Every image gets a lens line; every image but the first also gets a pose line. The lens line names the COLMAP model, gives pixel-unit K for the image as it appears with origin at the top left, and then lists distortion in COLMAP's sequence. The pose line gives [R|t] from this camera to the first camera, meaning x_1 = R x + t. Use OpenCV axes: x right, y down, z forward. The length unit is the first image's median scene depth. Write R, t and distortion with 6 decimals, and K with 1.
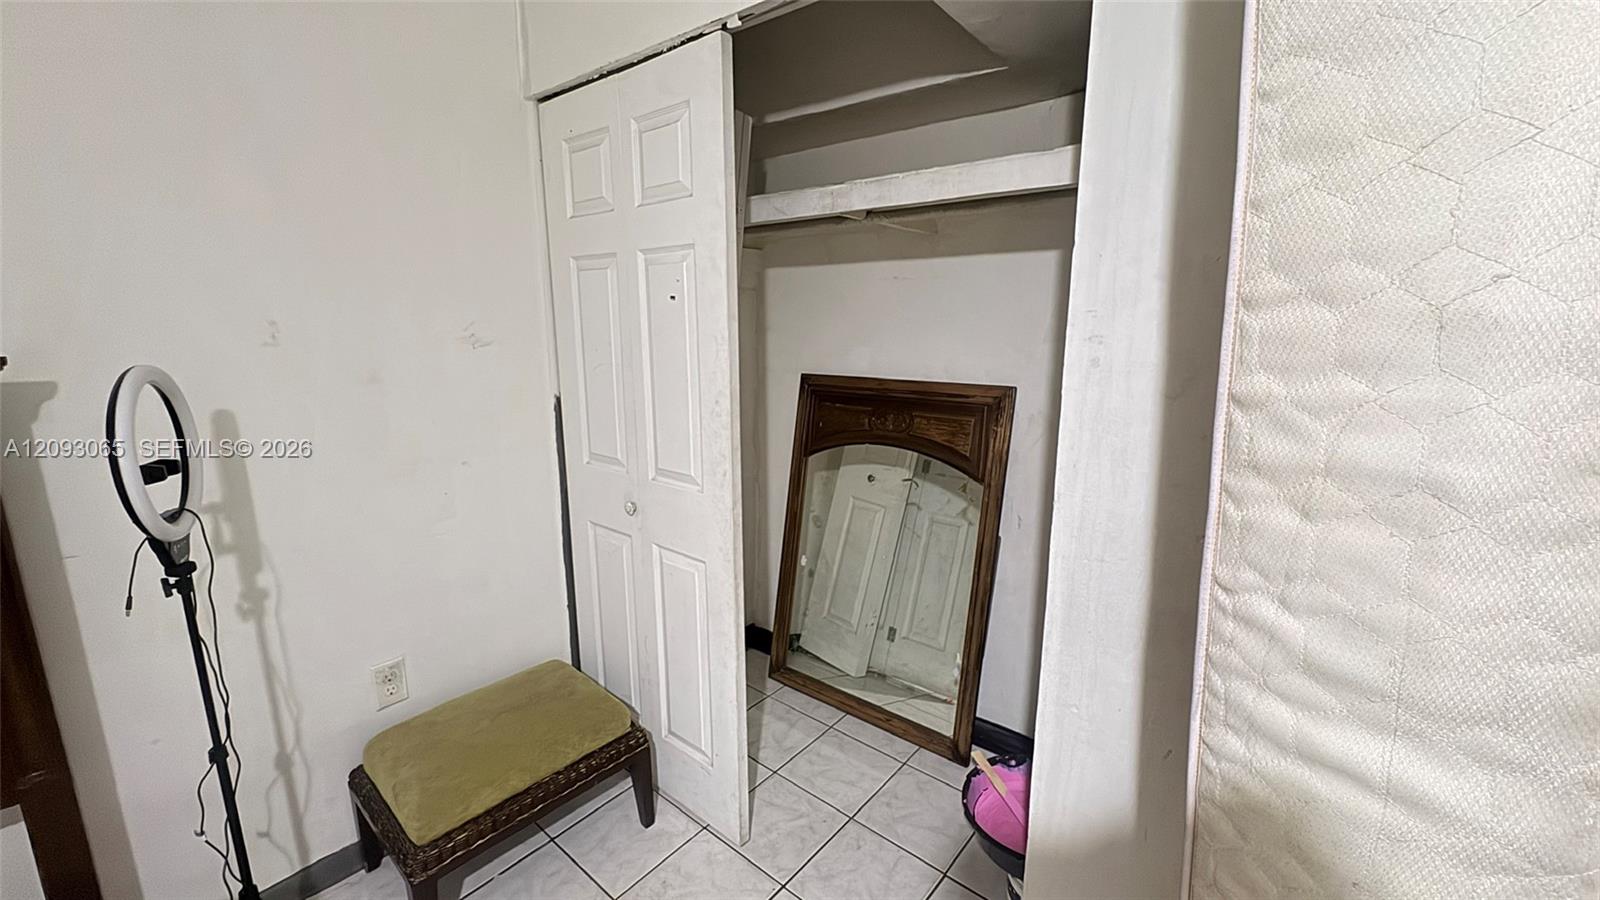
lens RADIAL K [[640.8, 0, 804.6], [0, 640.8, 447.7], [0, 0, 1]] dist [-0.003412, 0.000291]
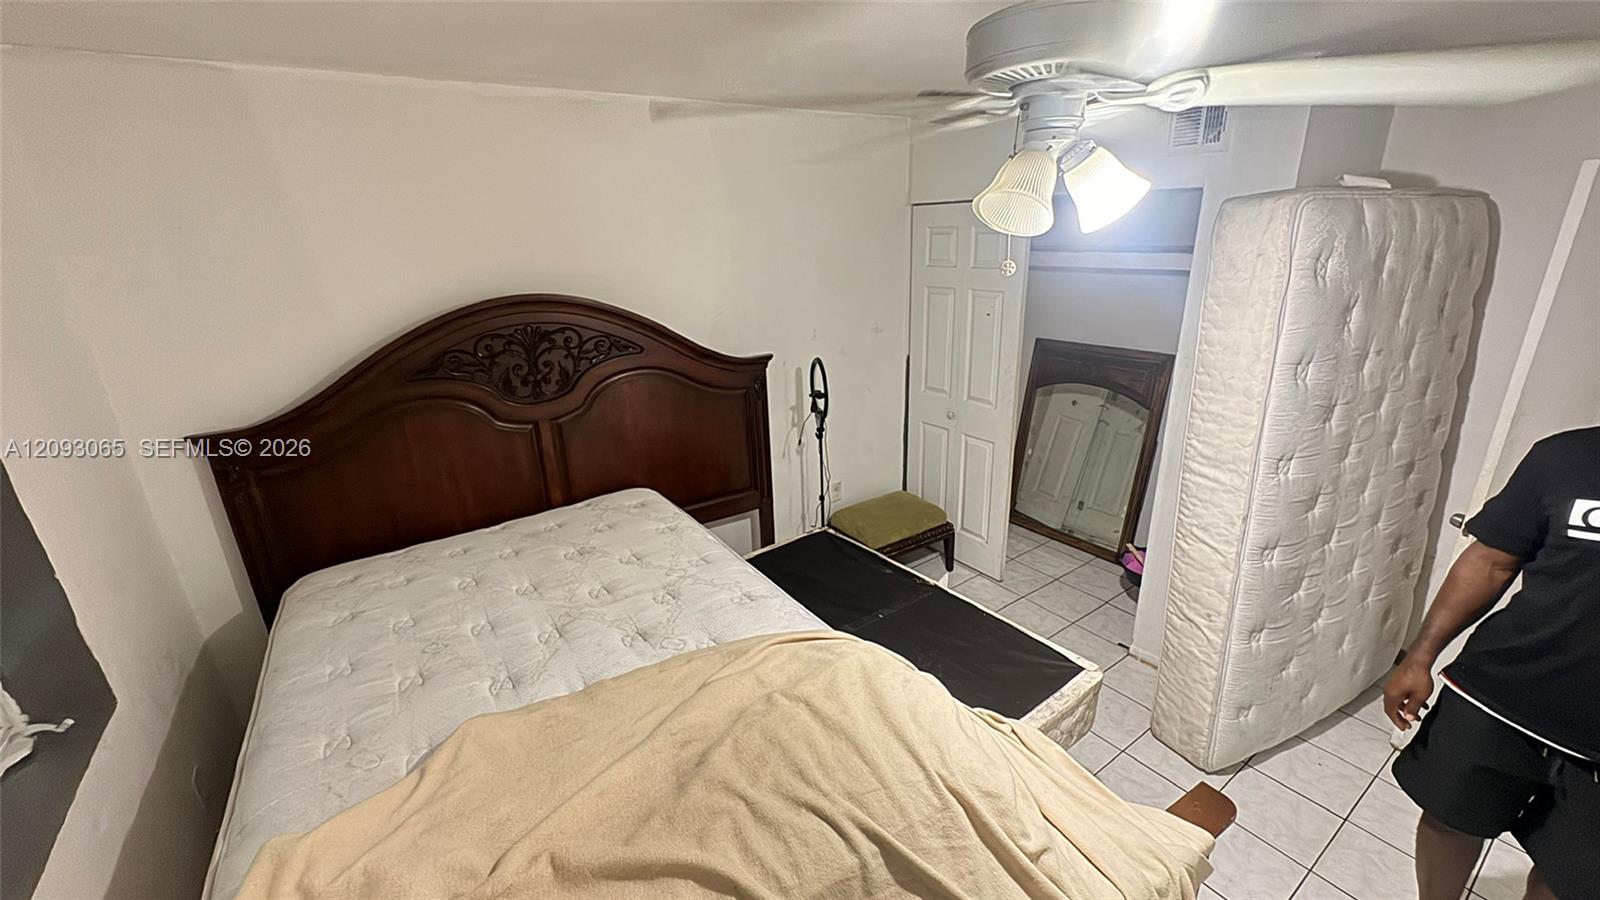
lens RADIAL K [[640.8, 0, 800.1], [0, 640.8, 445.7], [0, 0, 1]] dist [-0.003412, 0.000291]
pose [[0.963371, 0.054319, -0.262612, -0.170639], [-0.019344, 0.990796, 0.133978, -0.061242], [0.267472, -0.123990, 0.955555, -0.915748]]
